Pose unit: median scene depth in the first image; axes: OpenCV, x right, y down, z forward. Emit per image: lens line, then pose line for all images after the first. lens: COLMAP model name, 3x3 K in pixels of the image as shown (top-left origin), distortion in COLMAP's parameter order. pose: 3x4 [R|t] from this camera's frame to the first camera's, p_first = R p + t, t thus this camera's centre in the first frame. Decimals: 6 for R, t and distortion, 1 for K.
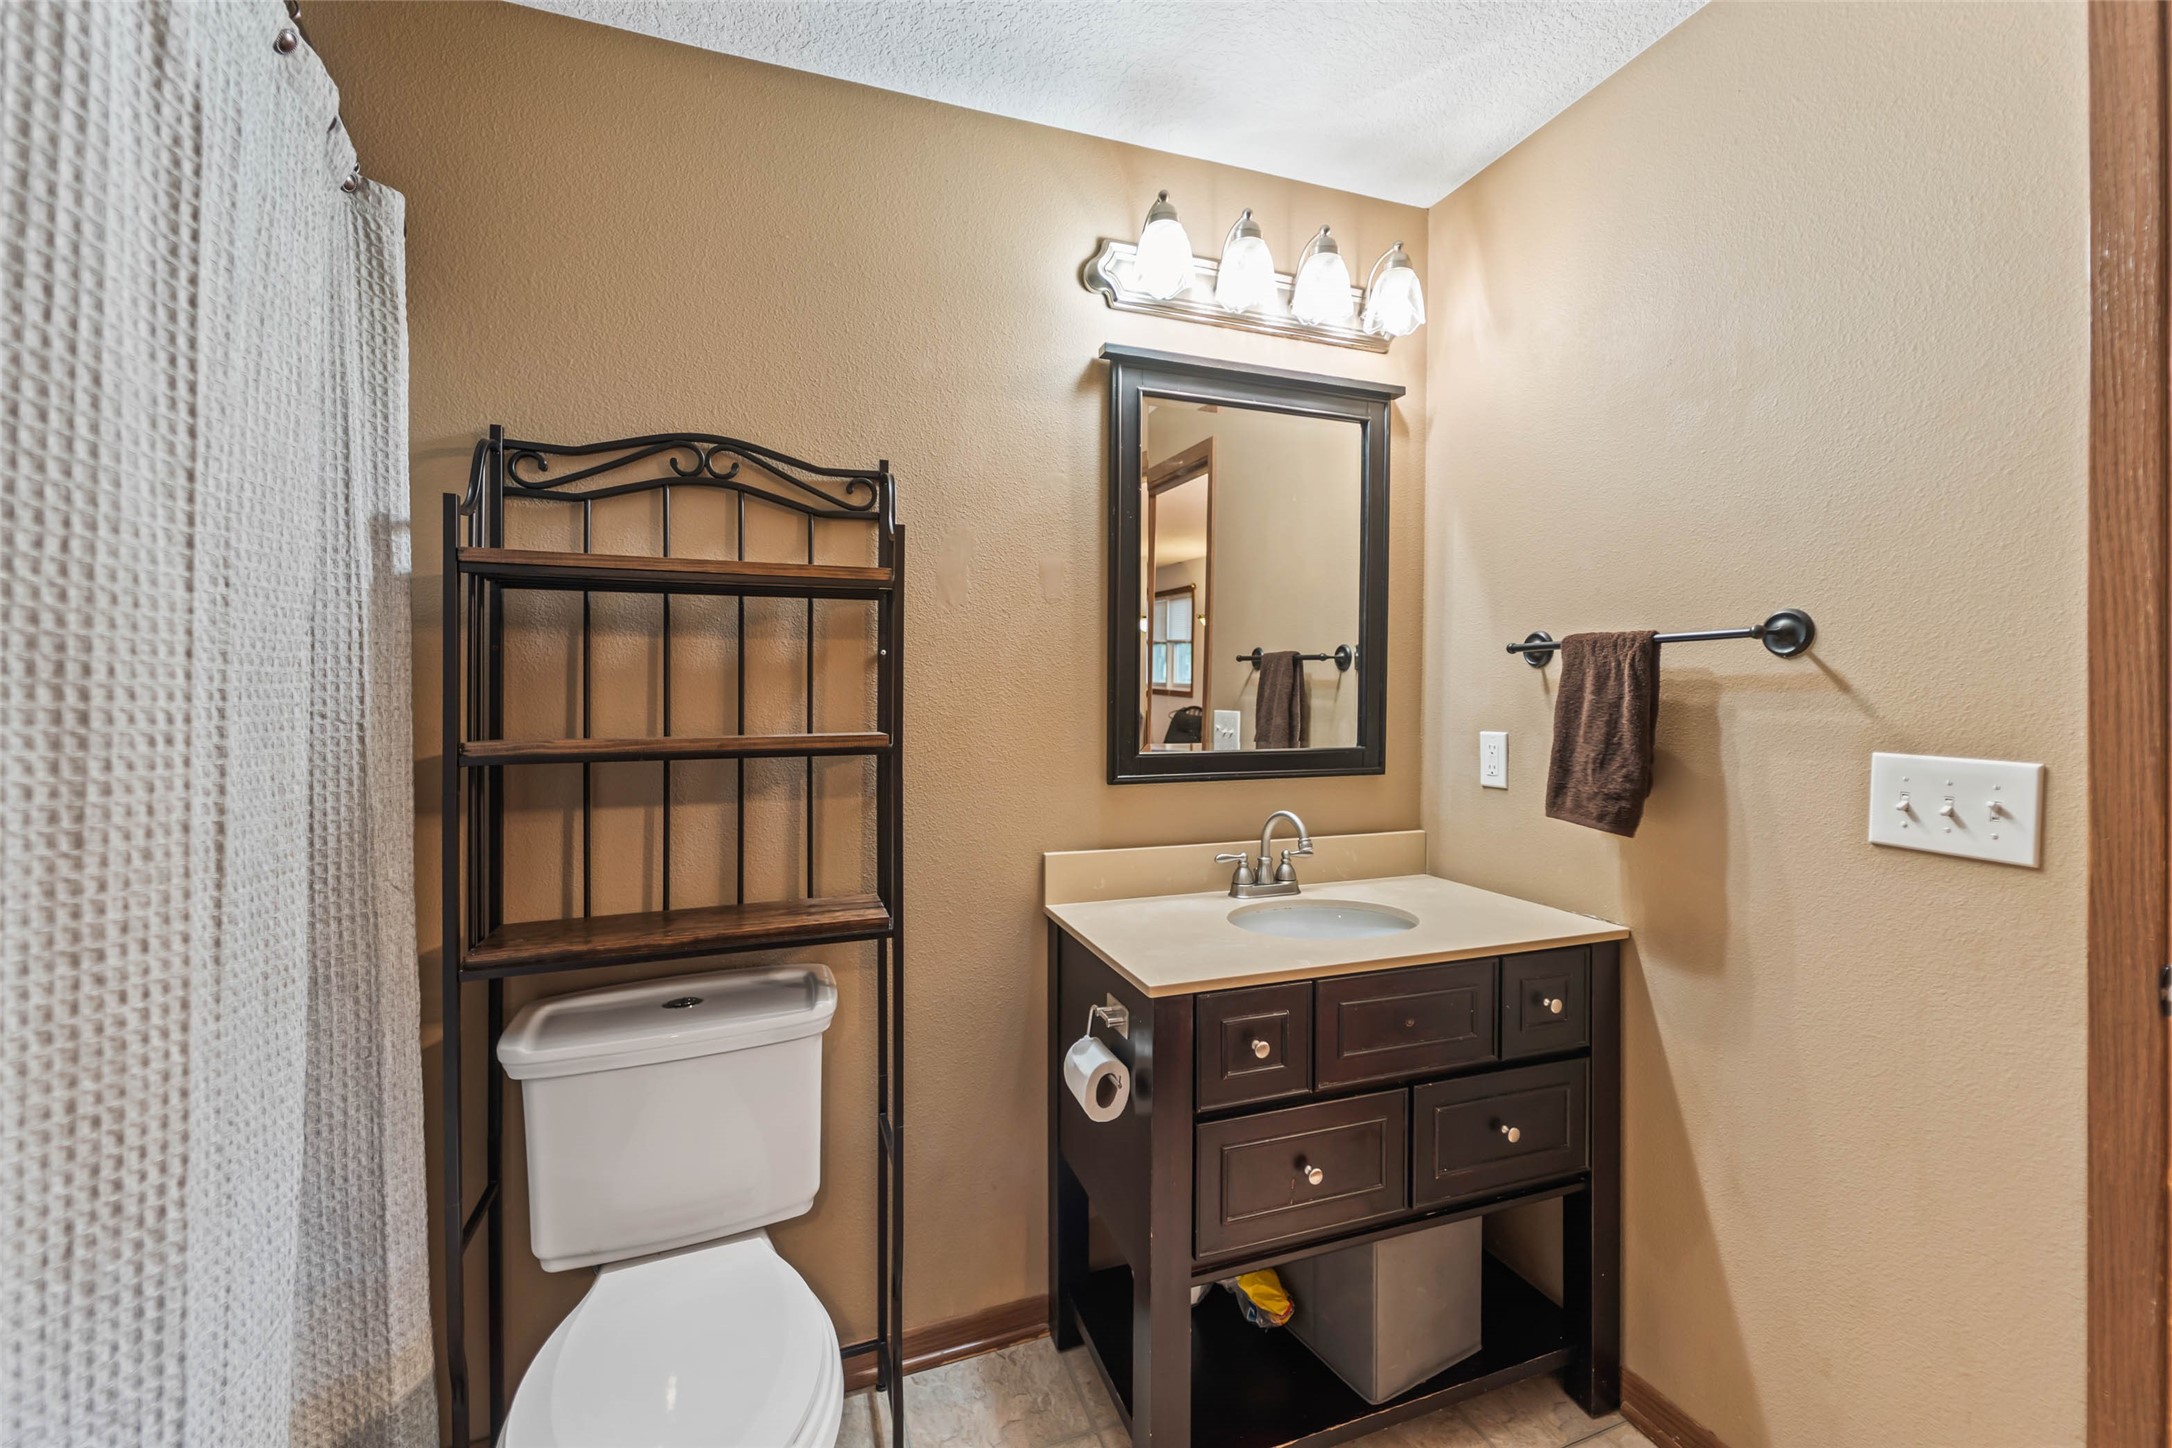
lens RADIAL K [[879.2, 0, 1082.5], [0, 879.2, 723.3], [0, 0, 1]] dist [0.000123, 0.000374]
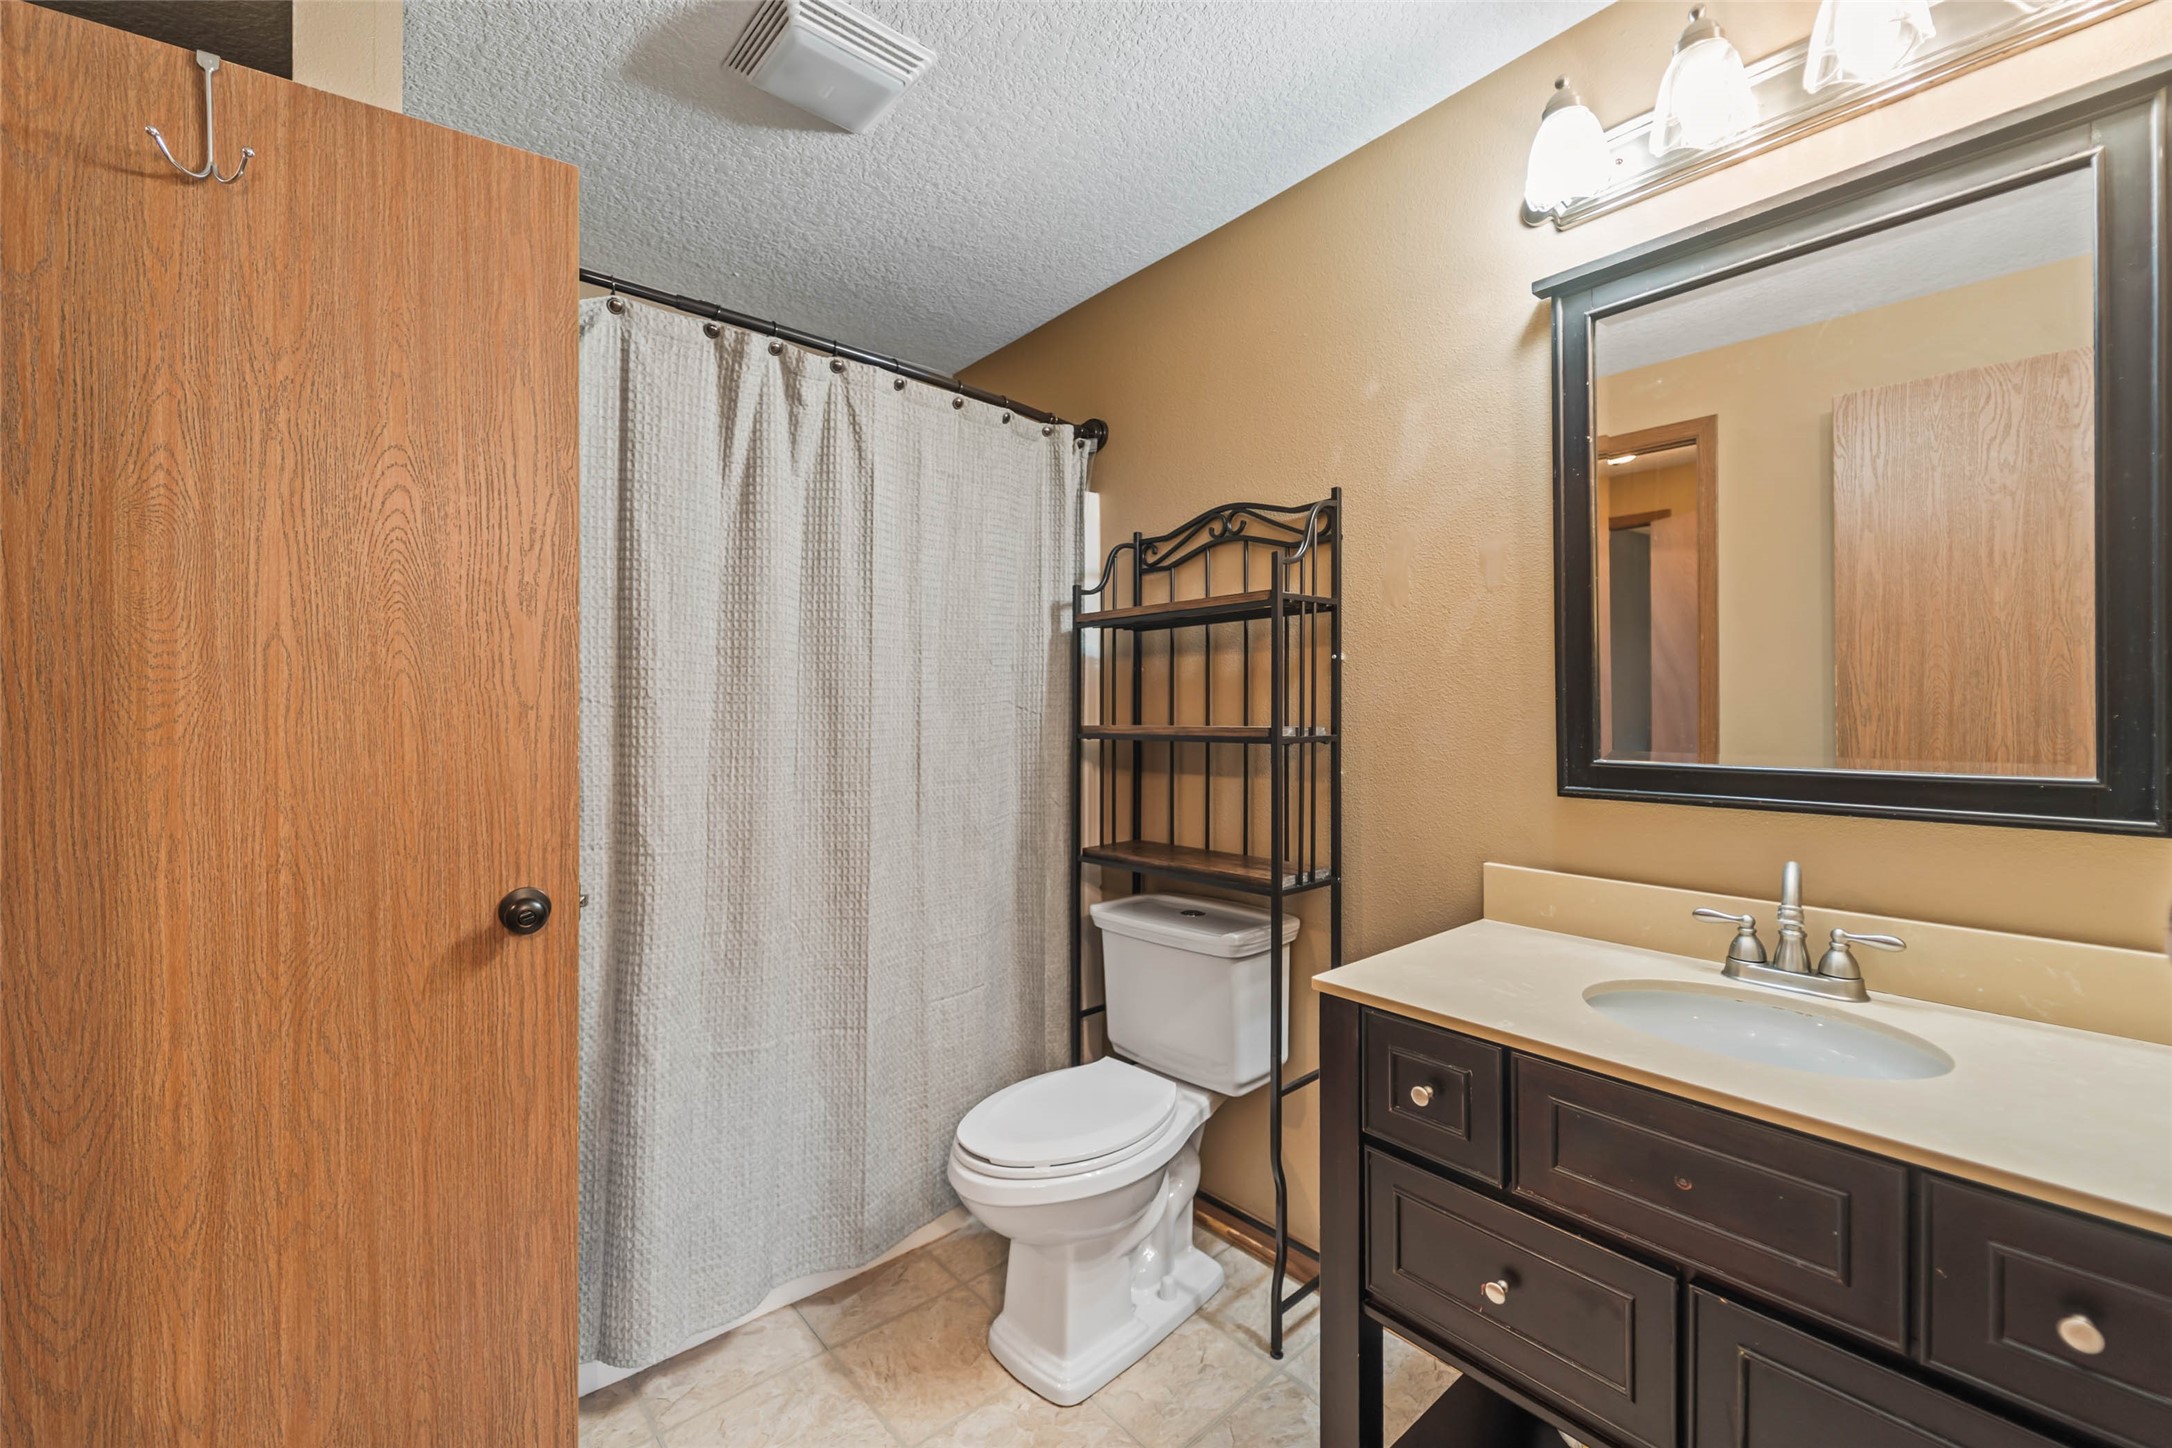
lens RADIAL K [[870.8, 0, 1090.5], [0, 870.8, 721.7], [0, 0, 1]] dist [-0.000196, -0.000419]
pose [[0.355350, 0.015013, -0.934613, 0.764392], [-0.019672, 0.999770, 0.008580, -0.000183], [0.934526, 0.015336, 0.355564, 0.330037]]
